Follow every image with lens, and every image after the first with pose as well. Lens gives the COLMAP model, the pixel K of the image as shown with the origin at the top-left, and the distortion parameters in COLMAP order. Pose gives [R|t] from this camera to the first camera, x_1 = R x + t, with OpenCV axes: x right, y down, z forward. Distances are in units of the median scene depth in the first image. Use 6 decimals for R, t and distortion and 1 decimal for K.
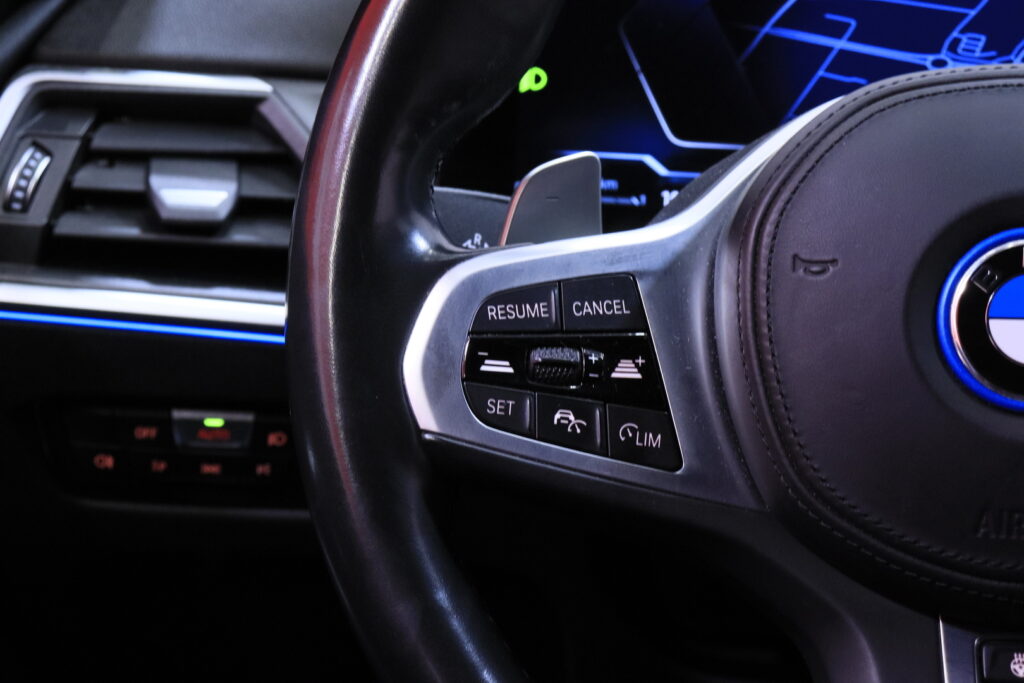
lens RADIAL K [[2341.8, 0, 509.5], [0, 2341.8, 342.2], [0, 0, 1]] dist [0.343818, 0.000000]
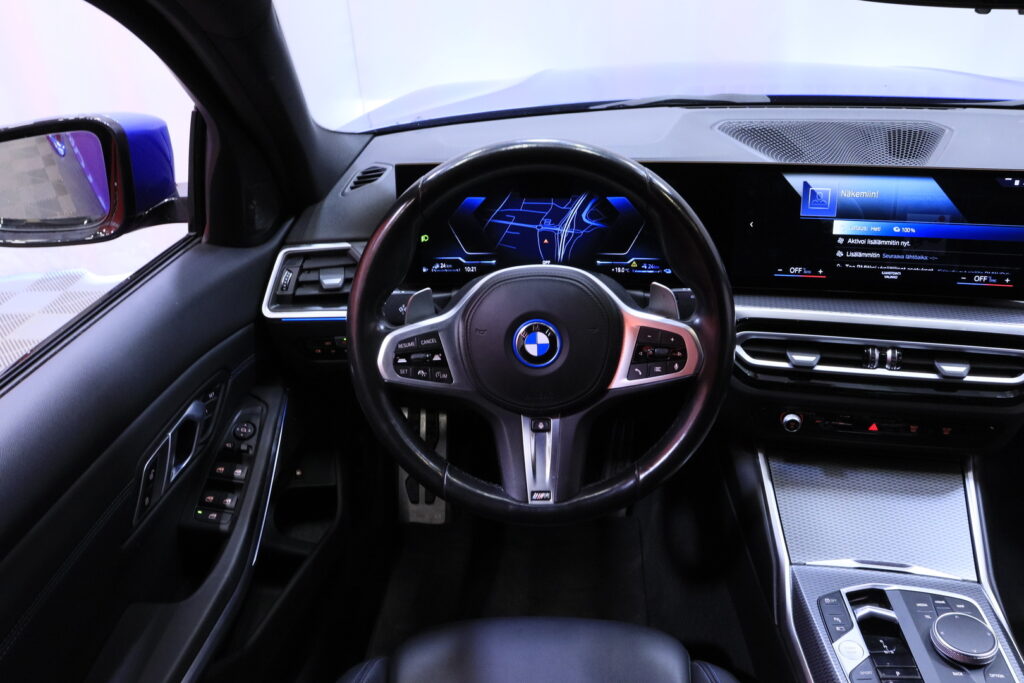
lens RADIAL K [[829.6, 0, 510.5], [0, 829.6, 346.9], [0, 0, 1]] dist [-0.176515, 0.140105]
pose [[0.997260, -0.072757, -0.013384, 0.184321], [0.073874, 0.969845, 0.232257, -0.300825], [-0.003918, -0.232609, 0.972562, -0.287445]]
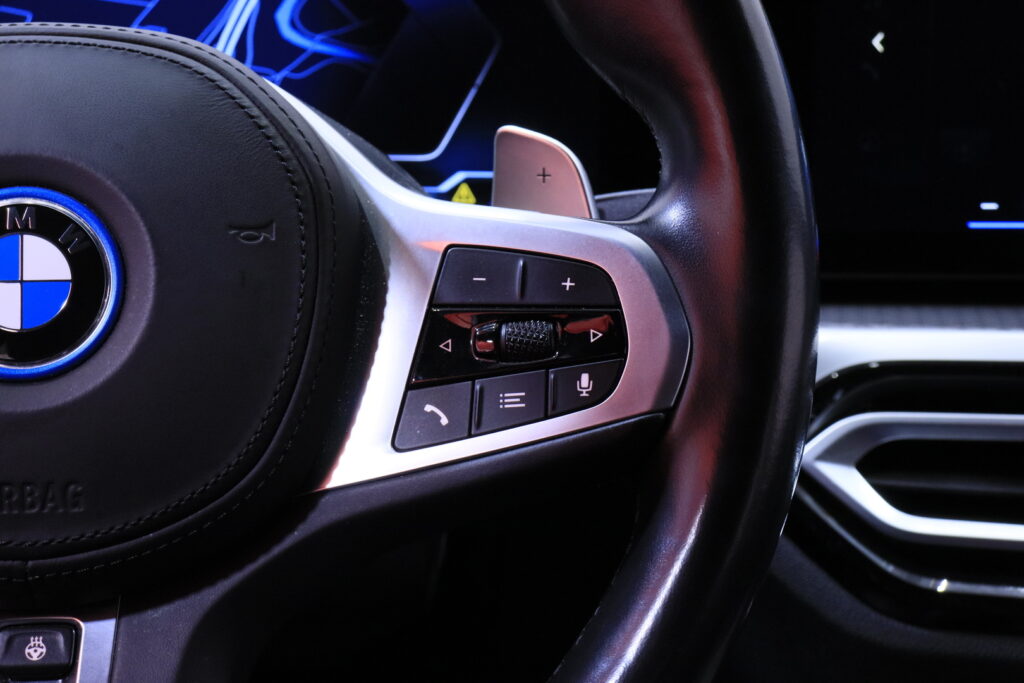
lens RADIAL K [[2341.8, 0, 510.6], [0, 2341.8, 343.7], [0, 0, 1]] dist [0.343818, 0.000000]
pose [[0.992145, -0.046869, 0.115977, 0.285934], [0.051860, 0.997837, -0.040396, 0.060454], [-0.113833, 0.046093, 0.992430, 0.035586]]
